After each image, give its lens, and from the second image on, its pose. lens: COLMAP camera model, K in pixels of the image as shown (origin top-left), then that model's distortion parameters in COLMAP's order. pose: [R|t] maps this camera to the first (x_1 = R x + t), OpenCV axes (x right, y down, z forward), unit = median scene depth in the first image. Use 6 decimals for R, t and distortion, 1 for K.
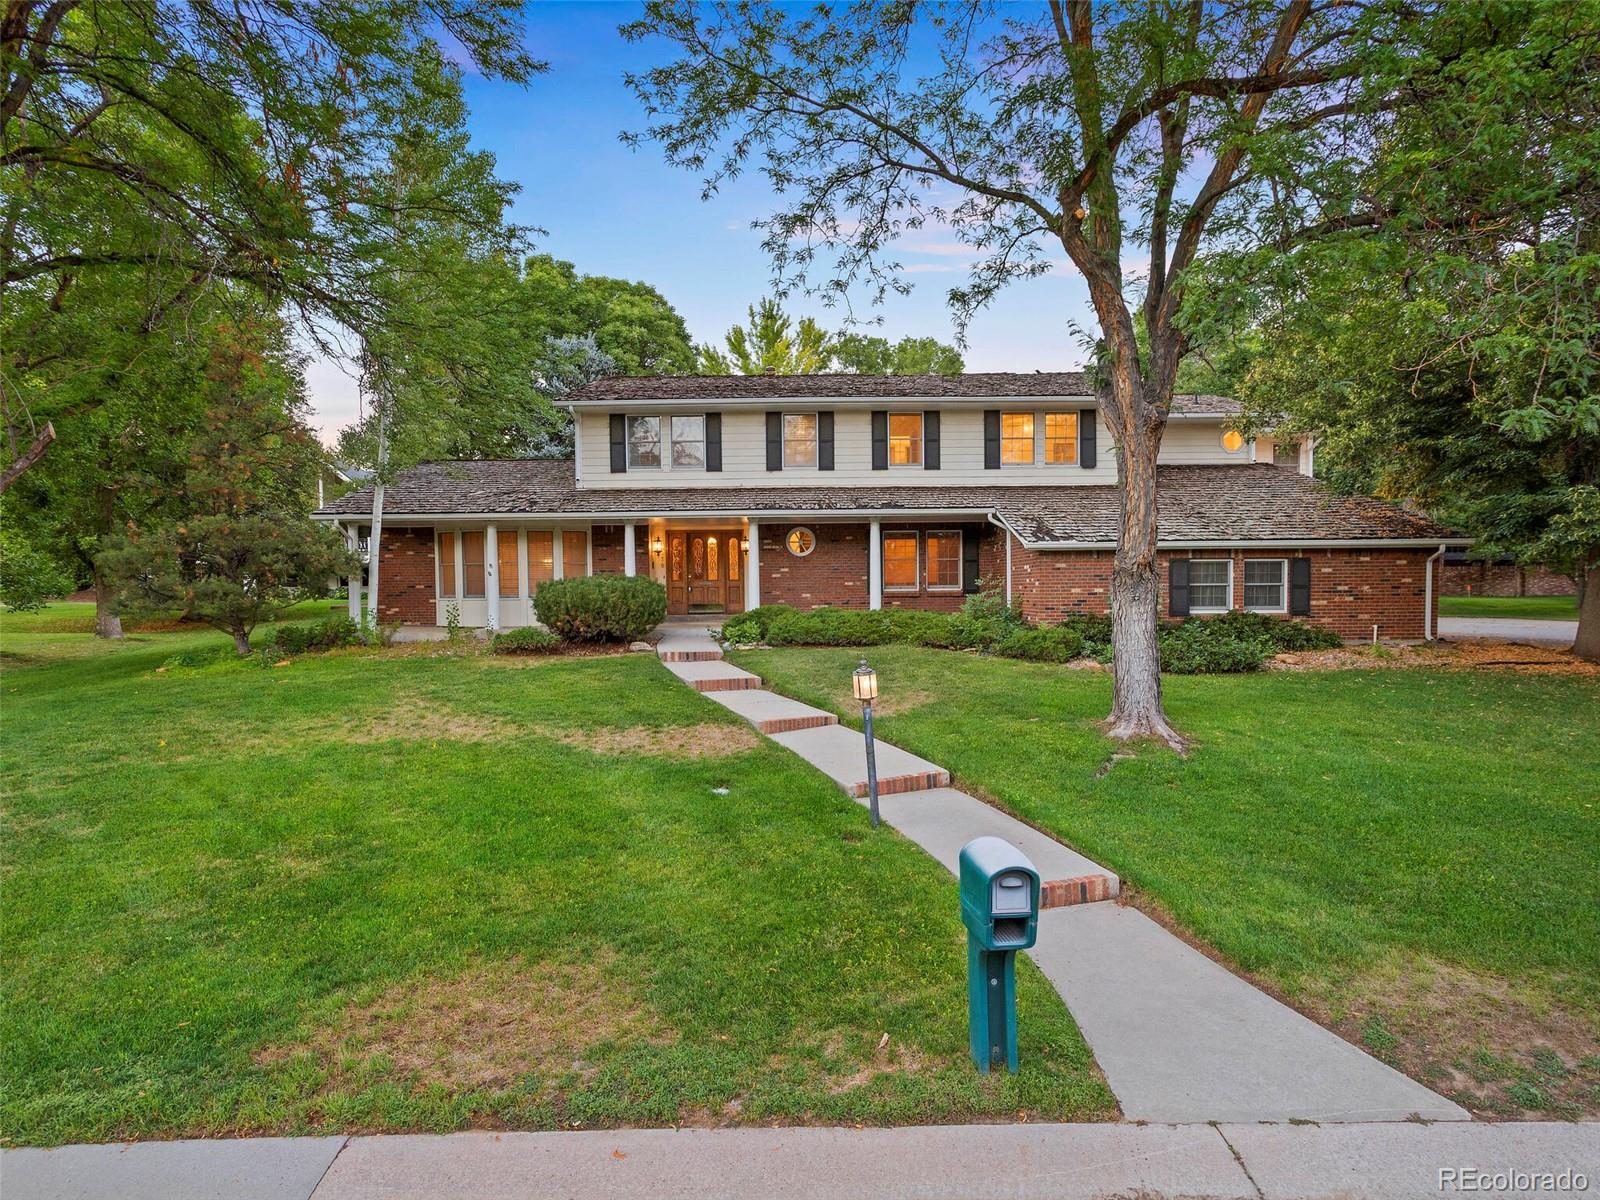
lens RADIAL K [[919.1, 0, 800.0], [0, 919.1, 600.0], [0, 0, 1]] dist [-0.011566, 0.013726]
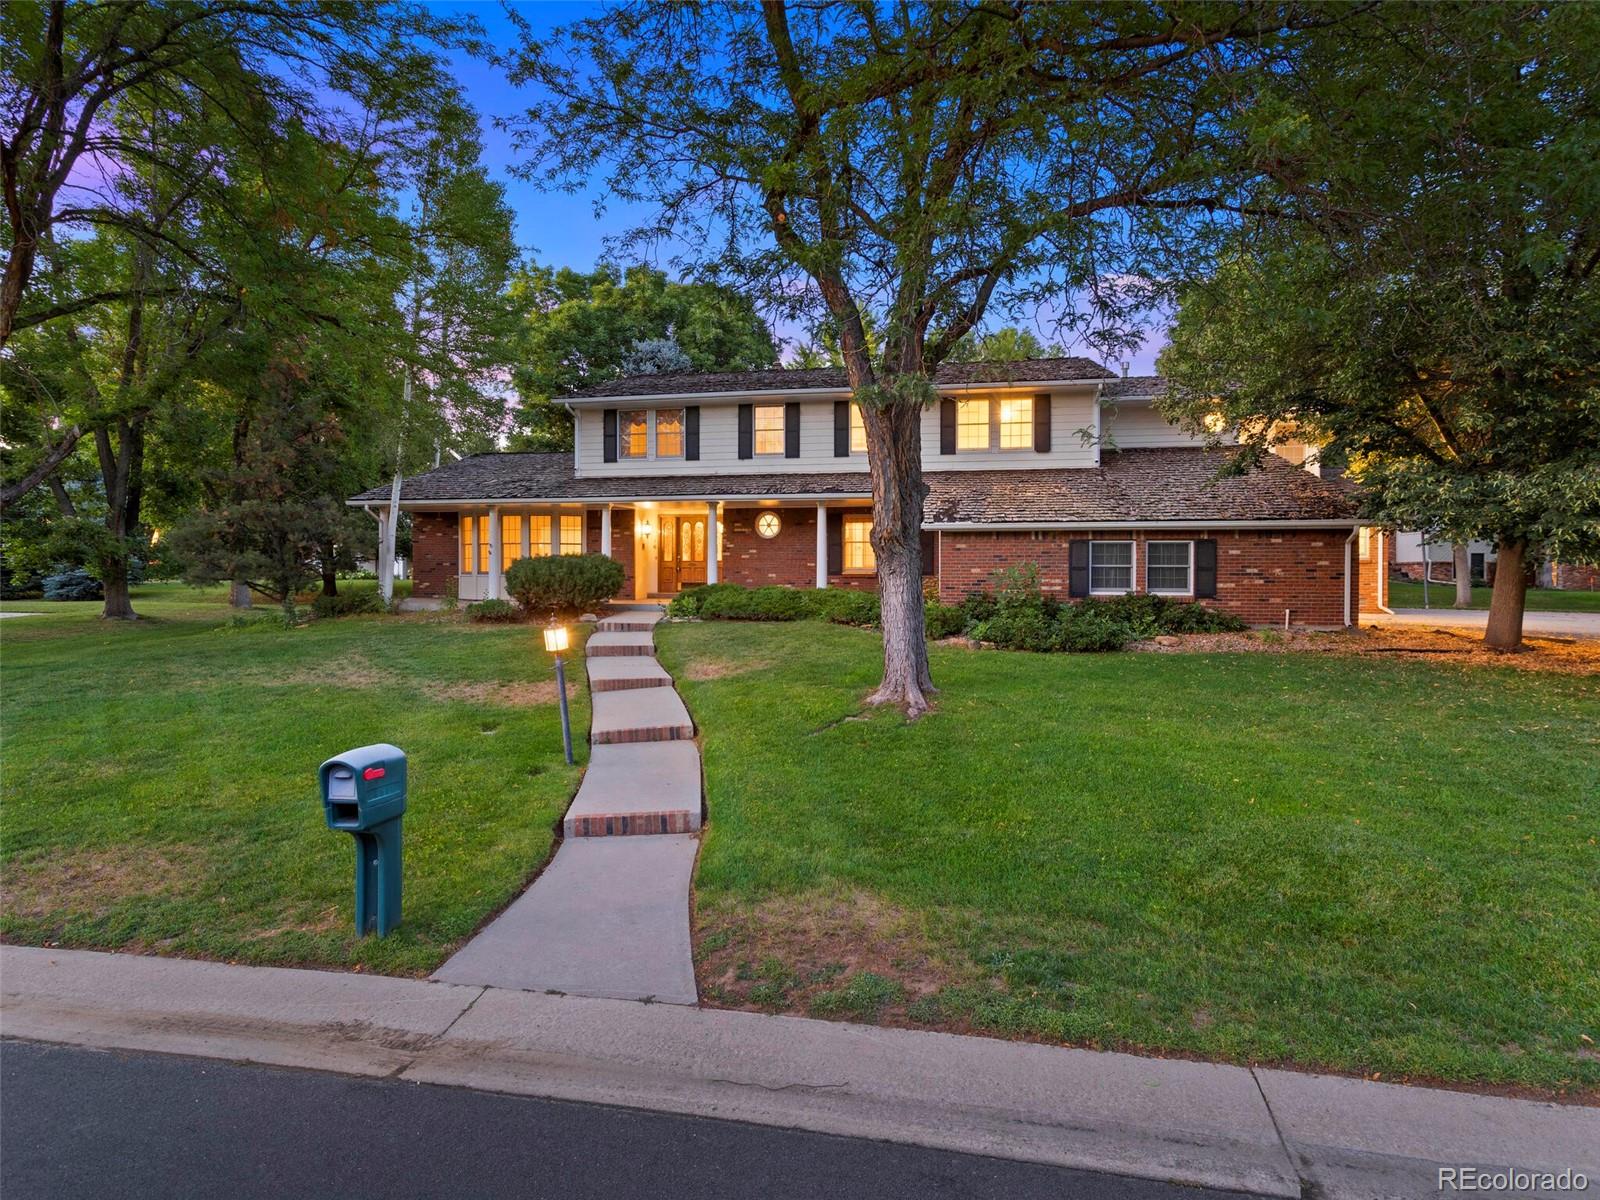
lens RADIAL K [[893.5, 0, 793.4], [0, 893.5, 575.7], [0, 0, 1]] dist [0.002401, 0.001194]
pose [[0.982862, 0.010806, -0.184025, 0.301993], [-0.013328, 0.999833, -0.012474, 0.011237], [0.183860, 0.014713, 0.982842, -0.025608]]
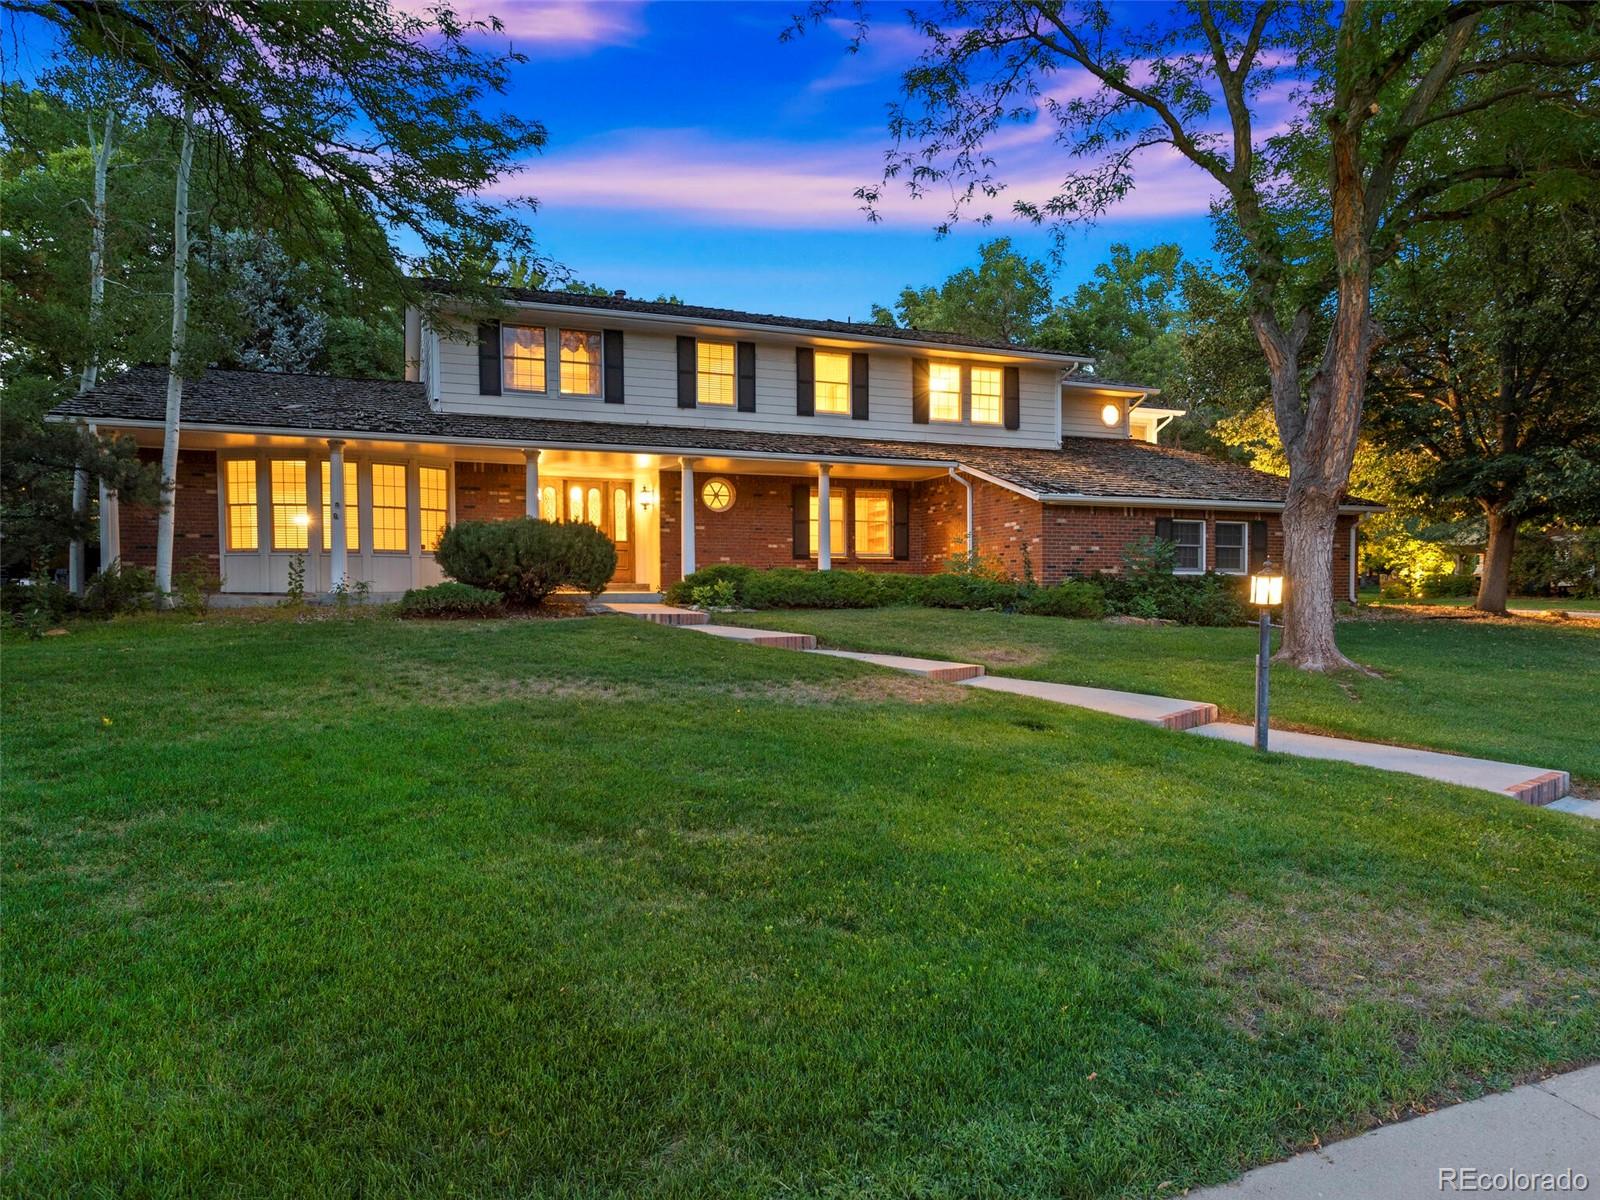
lens RADIAL K [[1025.7, 0, 801.8], [0, 1025.7, 617.5], [0, 0, 1]] dist [0.000184, 0.003970]
pose [[0.926642, -0.000628, 0.375944, -0.382699], [-0.001445, 0.999985, 0.005232, 0.059810], [-0.375942, -0.005392, 0.926628, 0.131887]]
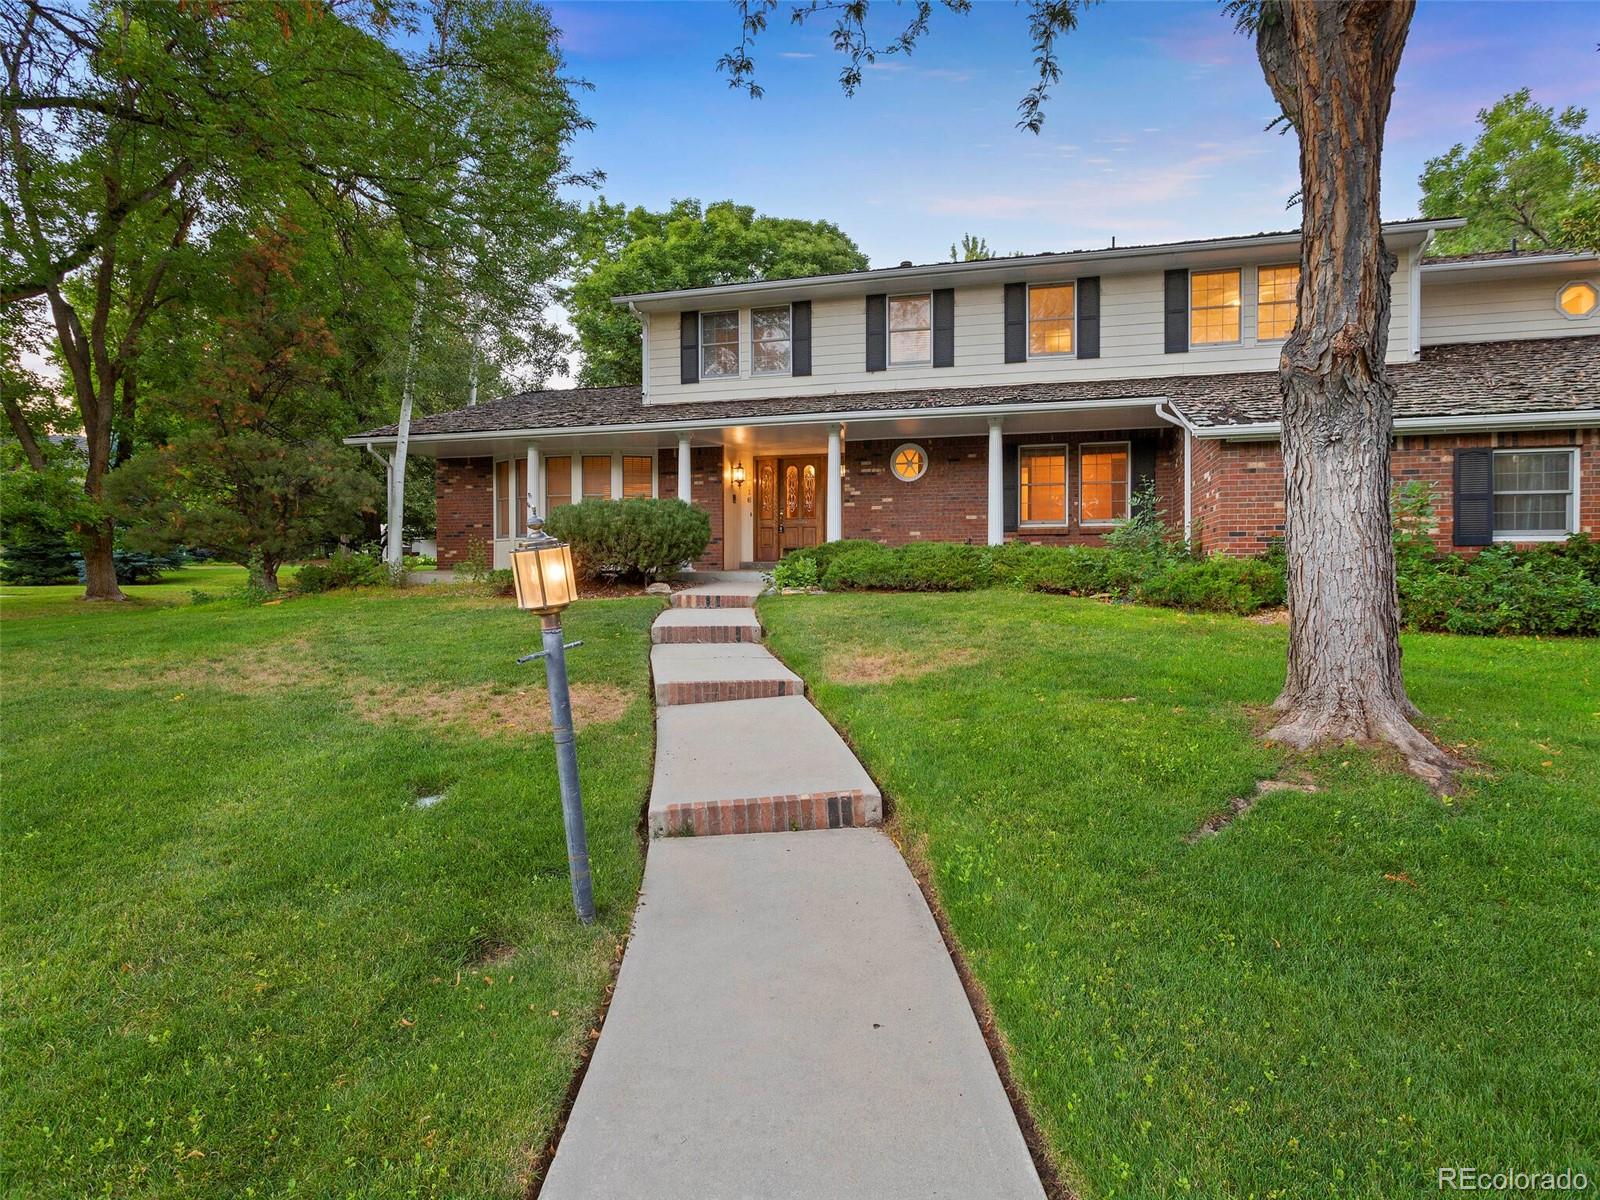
lens RADIAL K [[911.9, 0, 803.9], [0, 911.9, 579.9], [0, 0, 1]] dist [-0.016873, 0.012913]
pose [[0.965577, 0.010421, -0.259909, 0.155237], [-0.011047, 0.999939, -0.000951, 0.048051], [0.259883, 0.003790, 0.965633, 0.335416]]
